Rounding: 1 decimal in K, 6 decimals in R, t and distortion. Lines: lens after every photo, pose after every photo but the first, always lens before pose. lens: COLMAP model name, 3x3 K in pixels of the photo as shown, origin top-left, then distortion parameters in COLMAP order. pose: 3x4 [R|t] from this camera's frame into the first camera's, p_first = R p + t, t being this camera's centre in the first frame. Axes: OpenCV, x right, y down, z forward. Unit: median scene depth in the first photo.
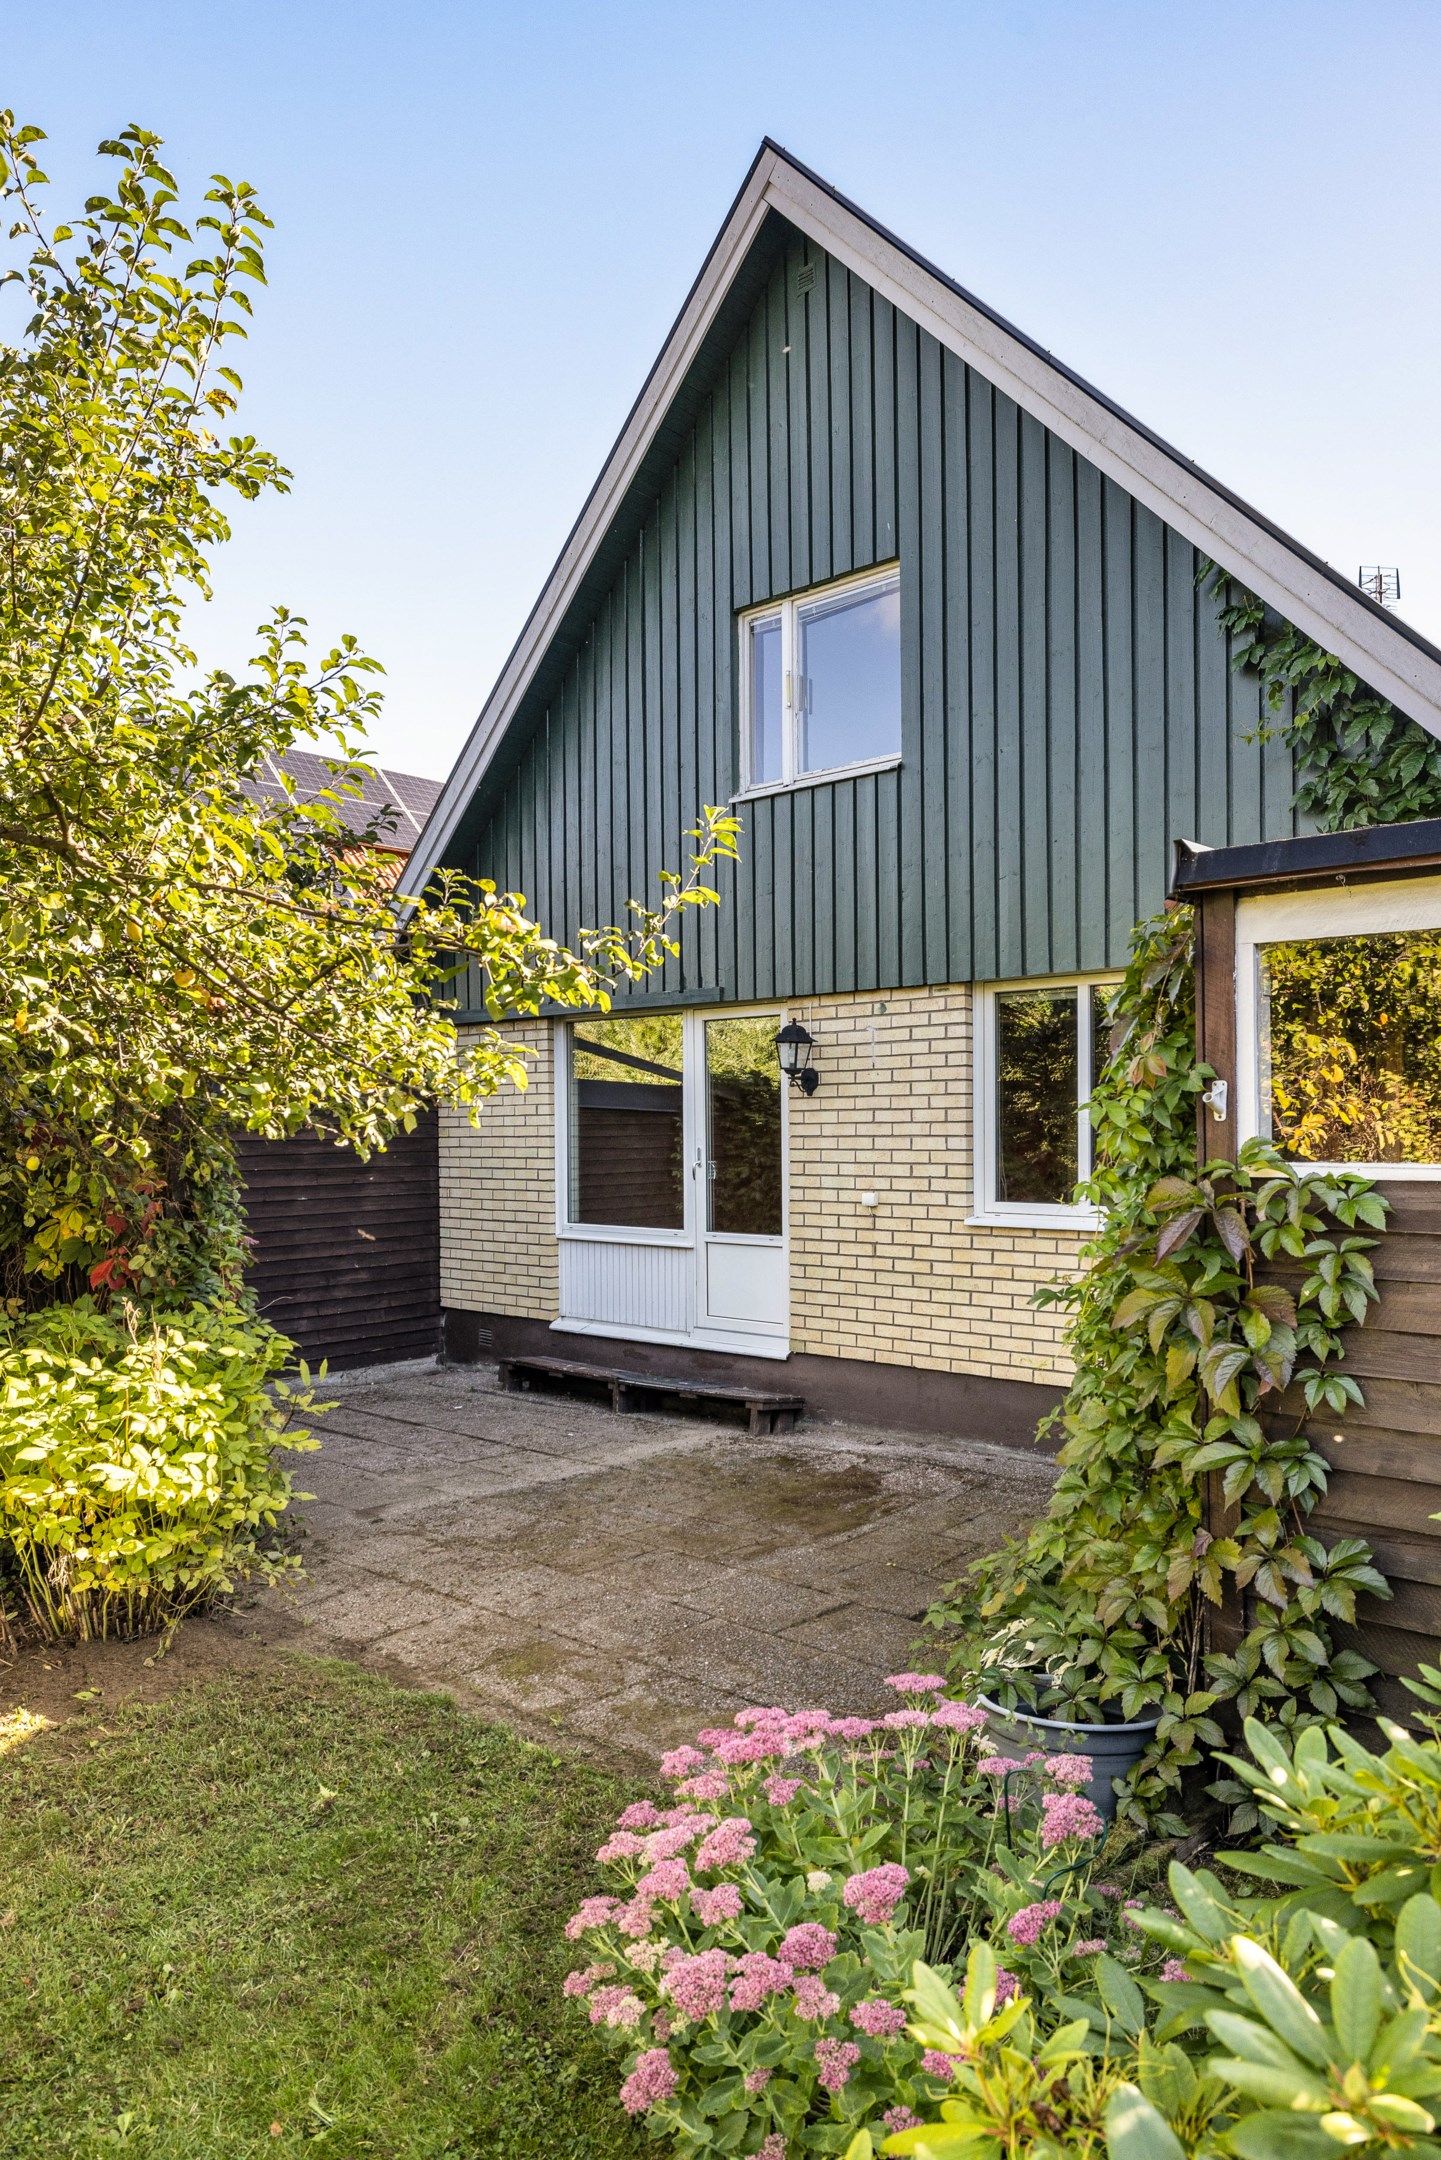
lens RADIAL K [[1375.2, 0, 723.1], [0, 1375.2, 1148.5], [0, 0, 1]] dist [0.002539, -0.000051]
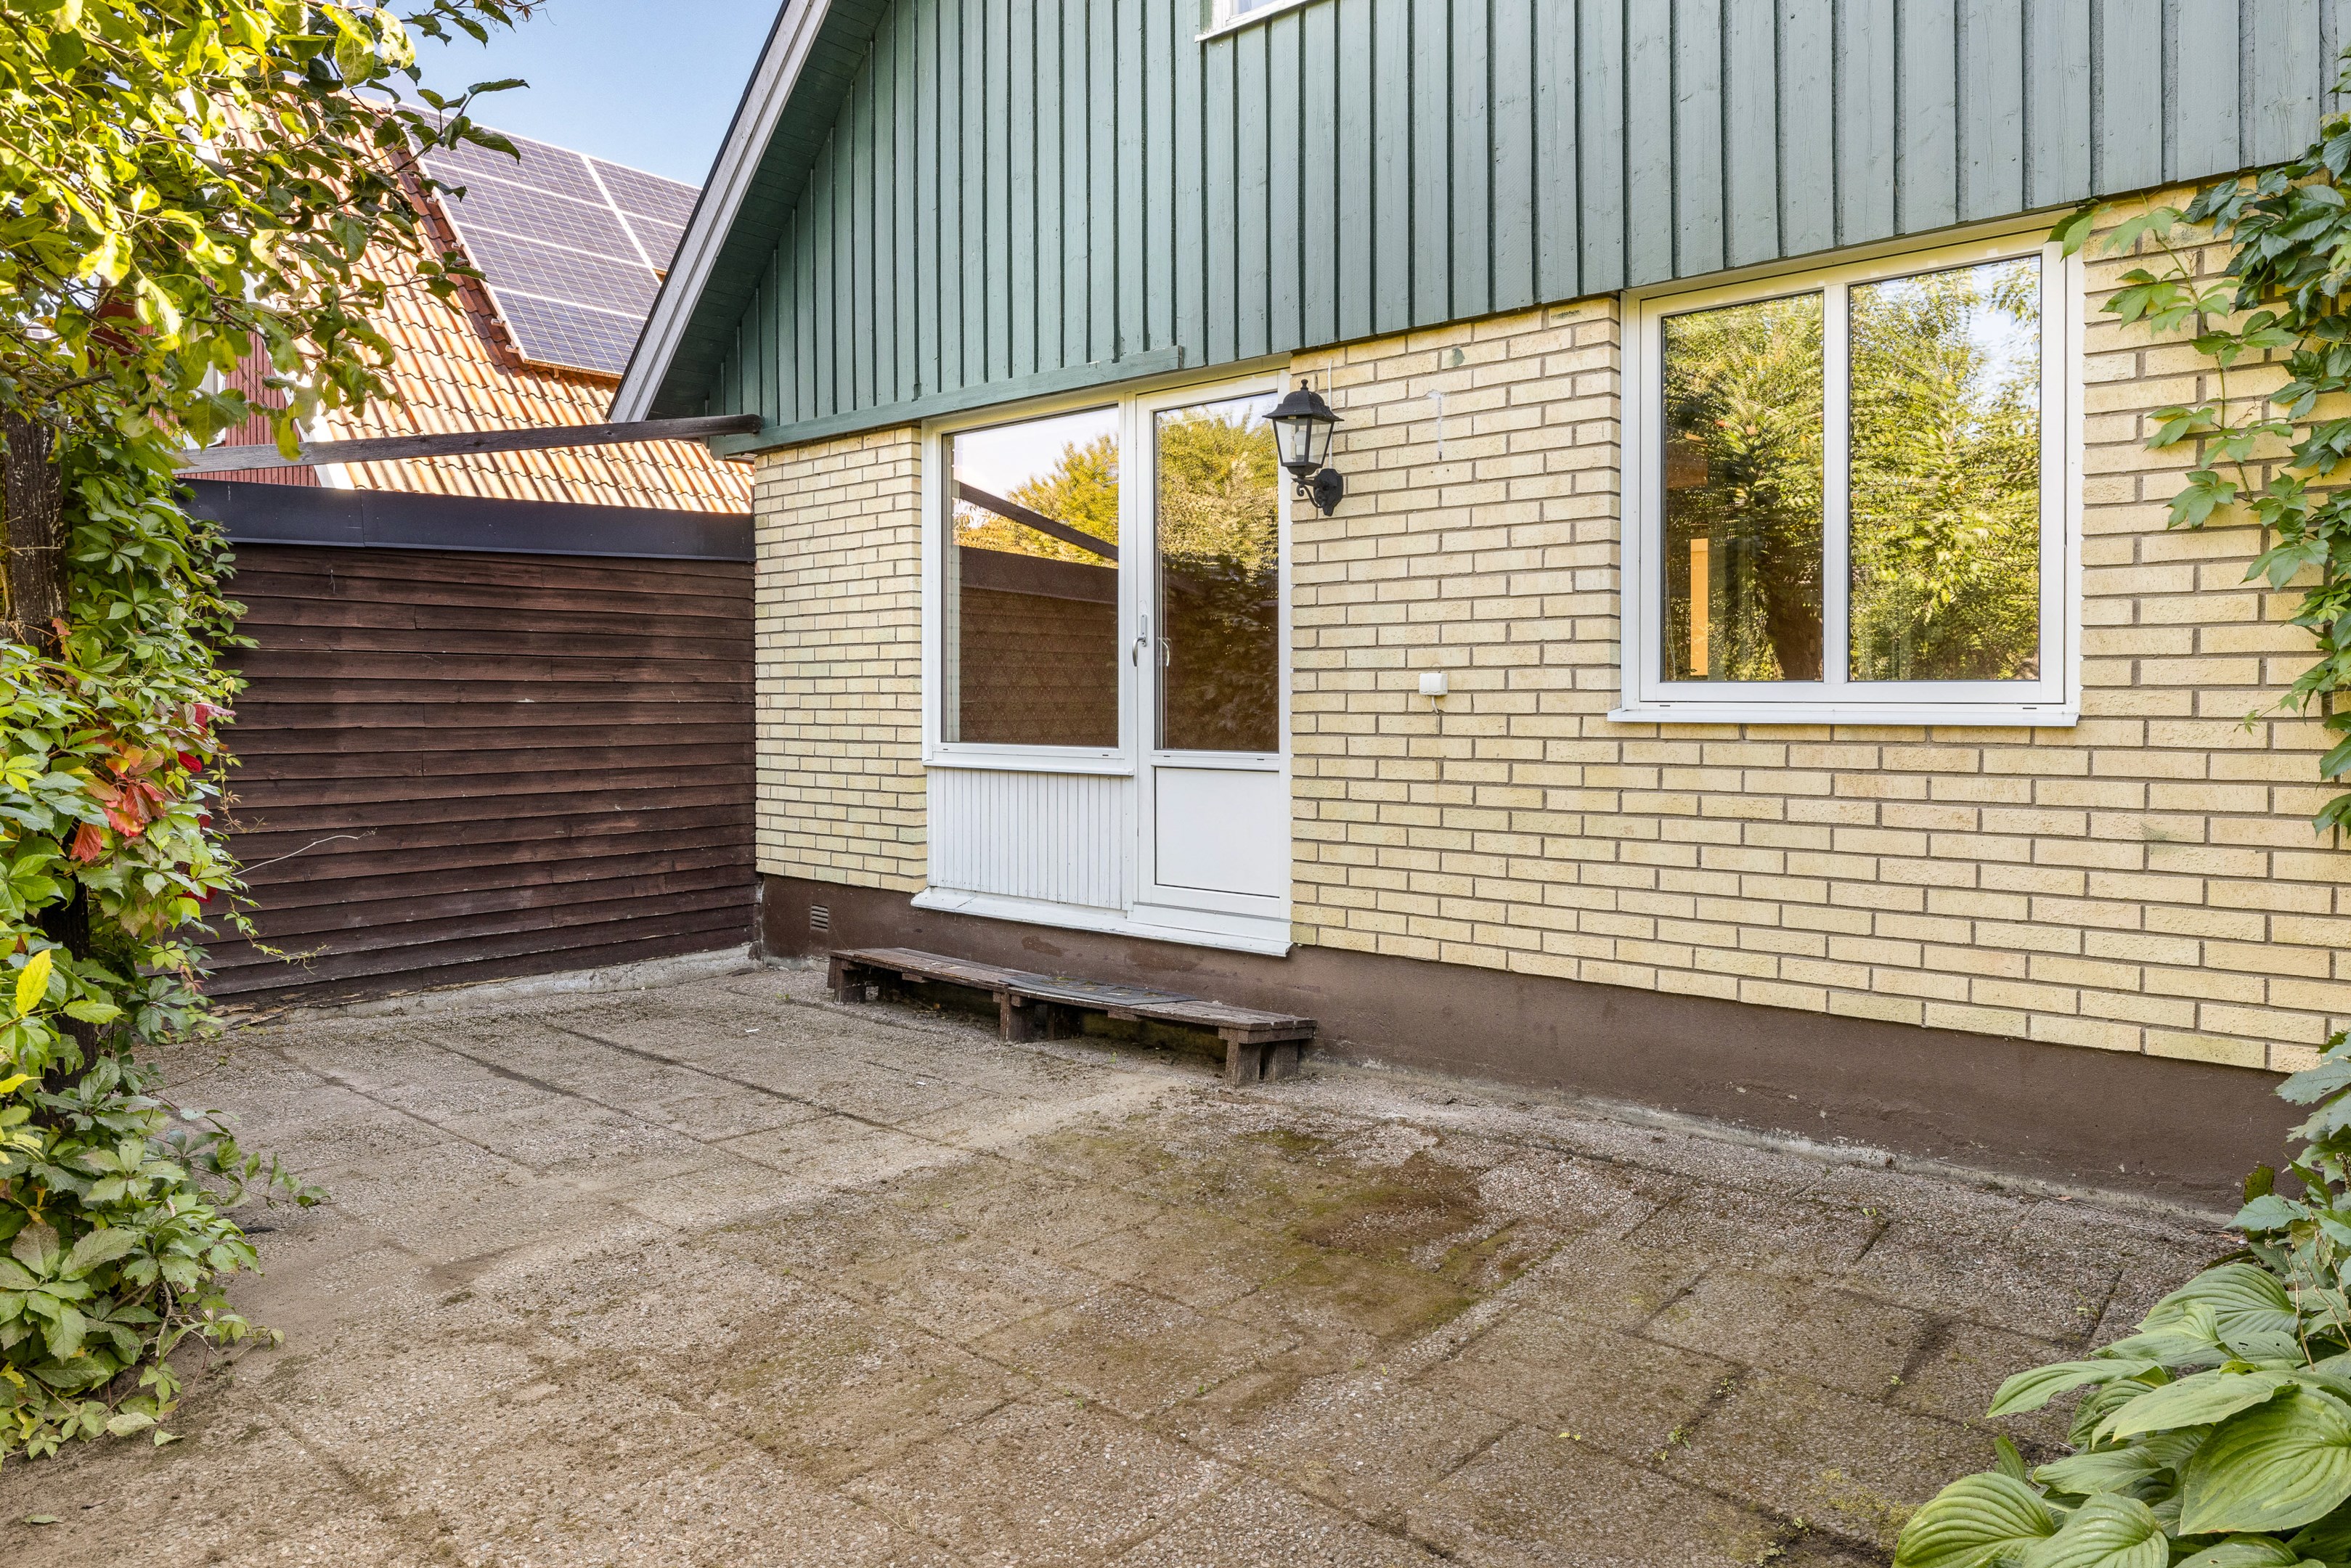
lens RADIAL K [[1469.0, 0, 1201.0], [0, 1469.0, 707.7], [0, 0, 1]] dist [-0.009303, -0.001837]
pose [[0.999817, 0.006383, 0.018059, -0.003393], [-0.006224, 0.999942, -0.008833, 0.053375], [-0.018114, 0.008719, 0.999798, 0.376619]]
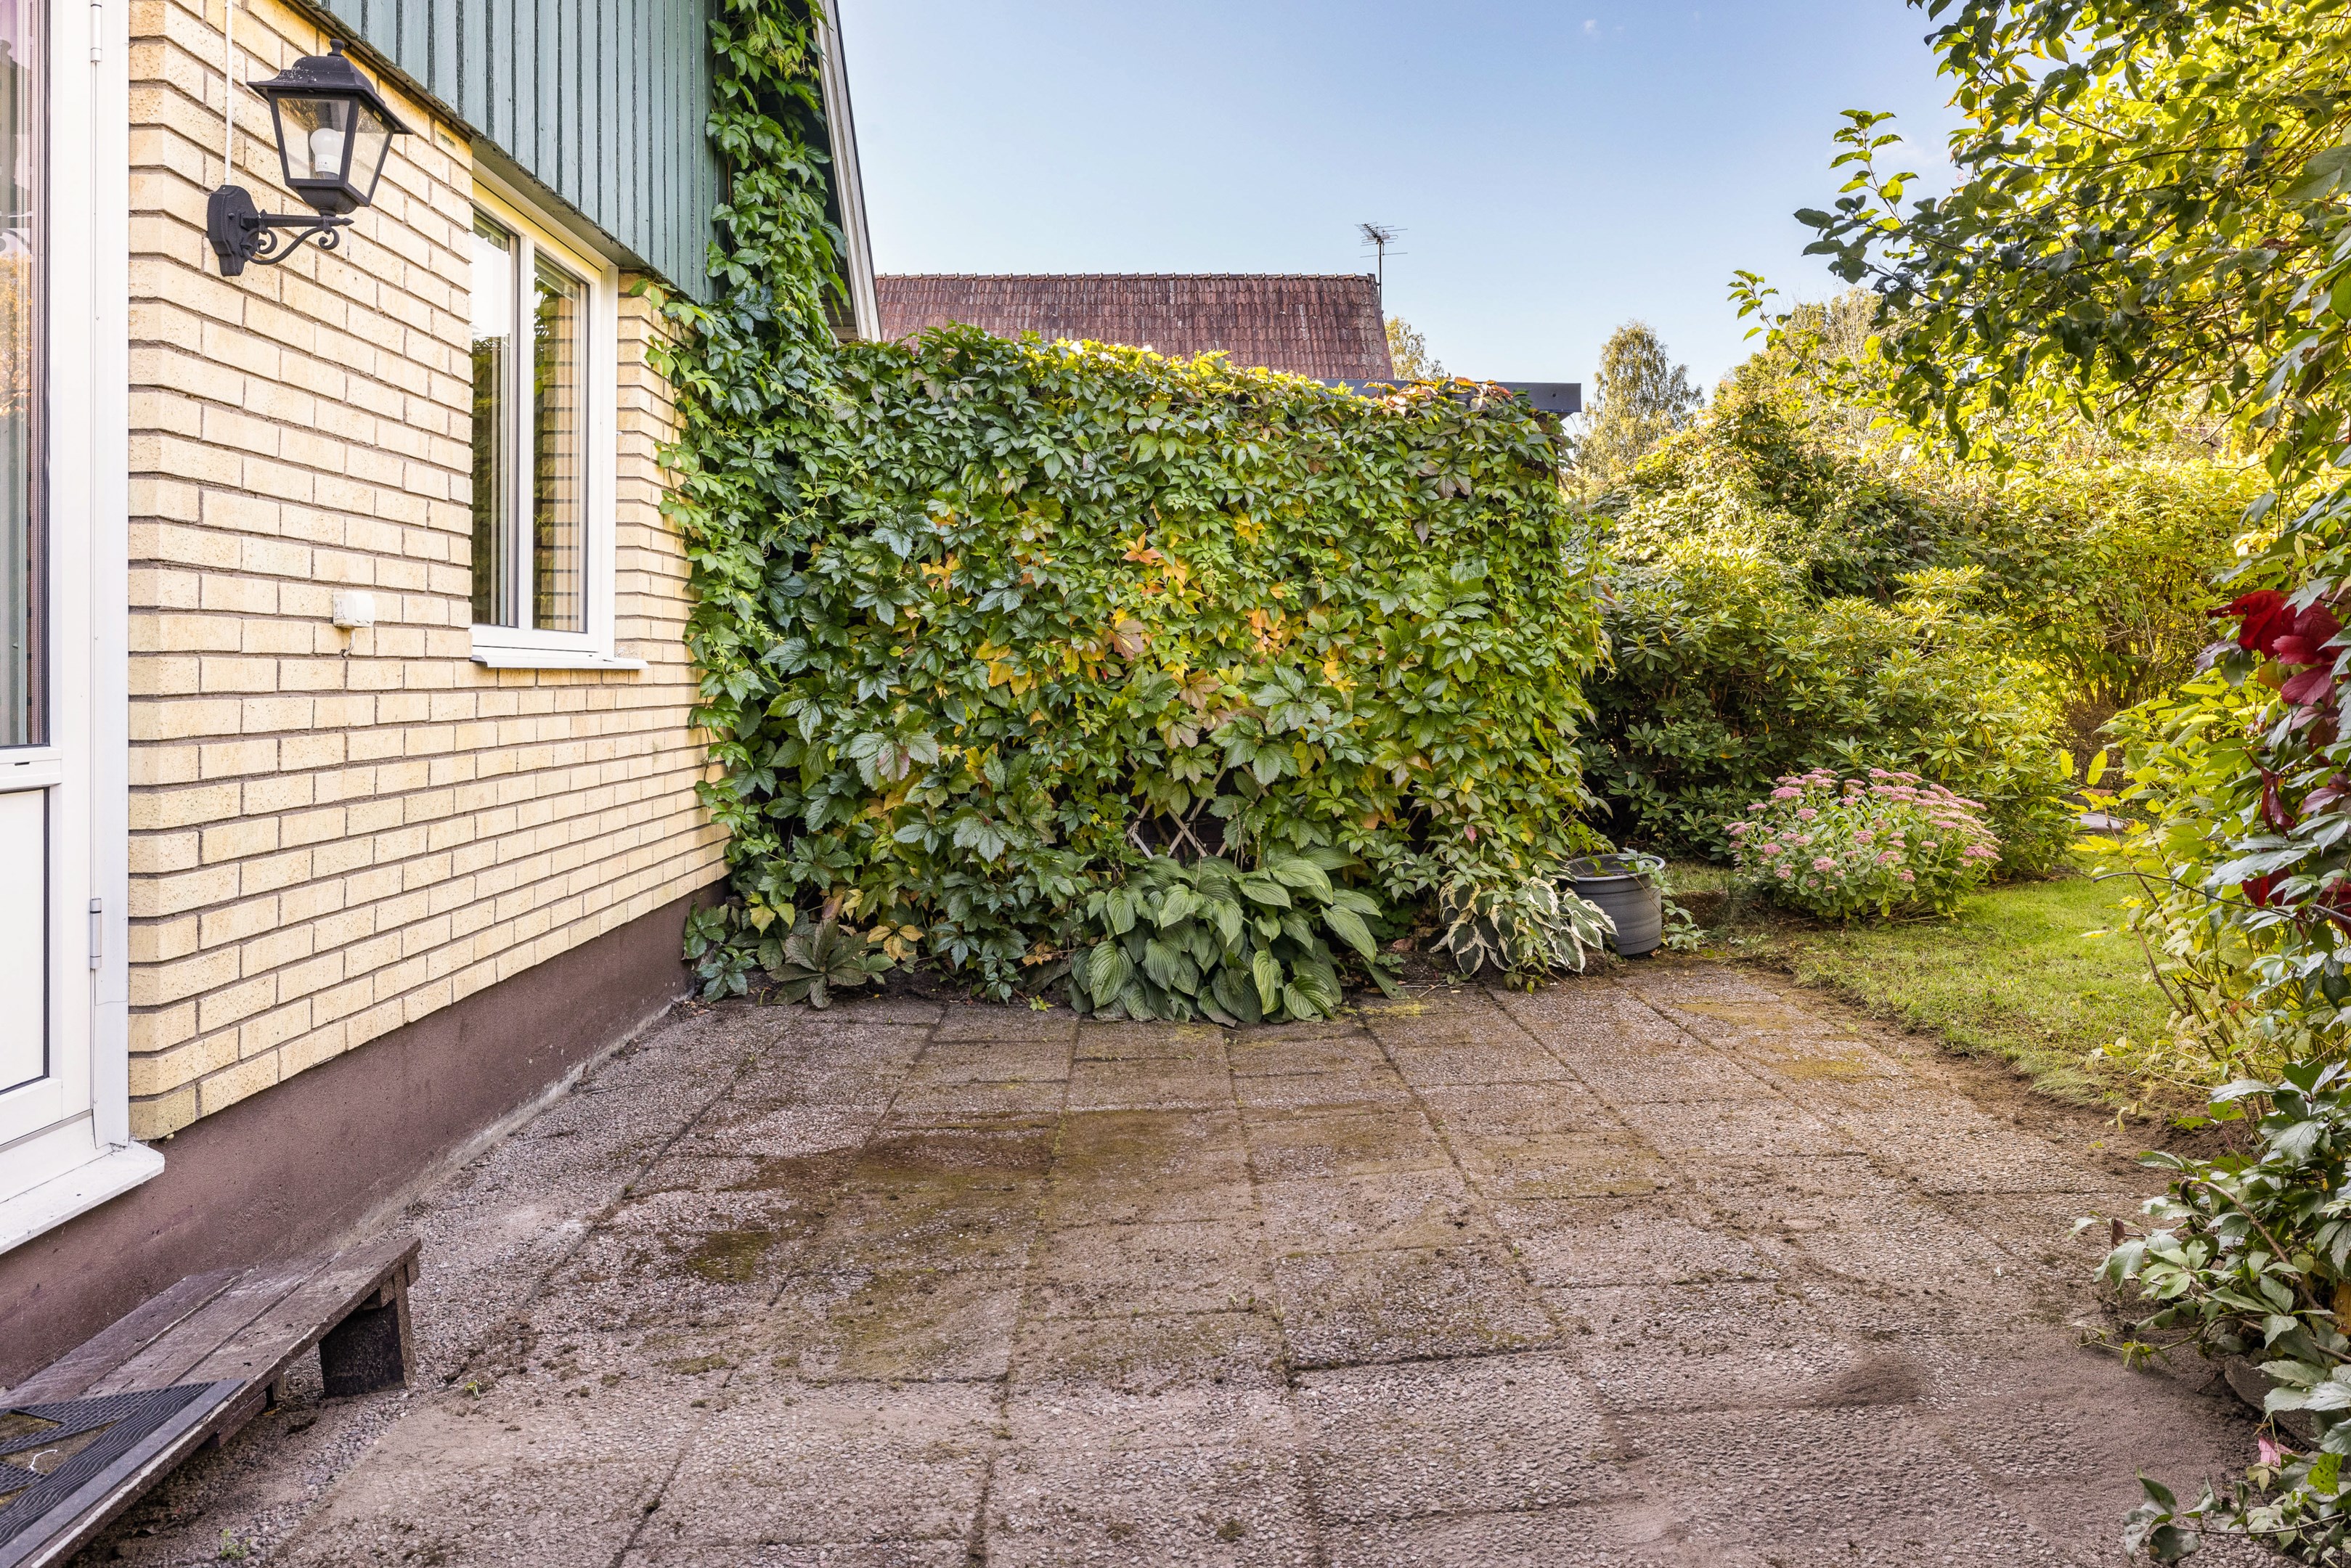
lens RADIAL K [[1469.0, 0, 1206.4], [0, 1469.0, 654.0], [0, 0, 1]] dist [-0.009303, -0.001837]
pose [[-0.655810, 0.021646, 0.754615, -0.342458], [0.026516, 0.999633, -0.005631, 0.057341], [-0.754460, 0.016316, -0.656143, 1.090553]]
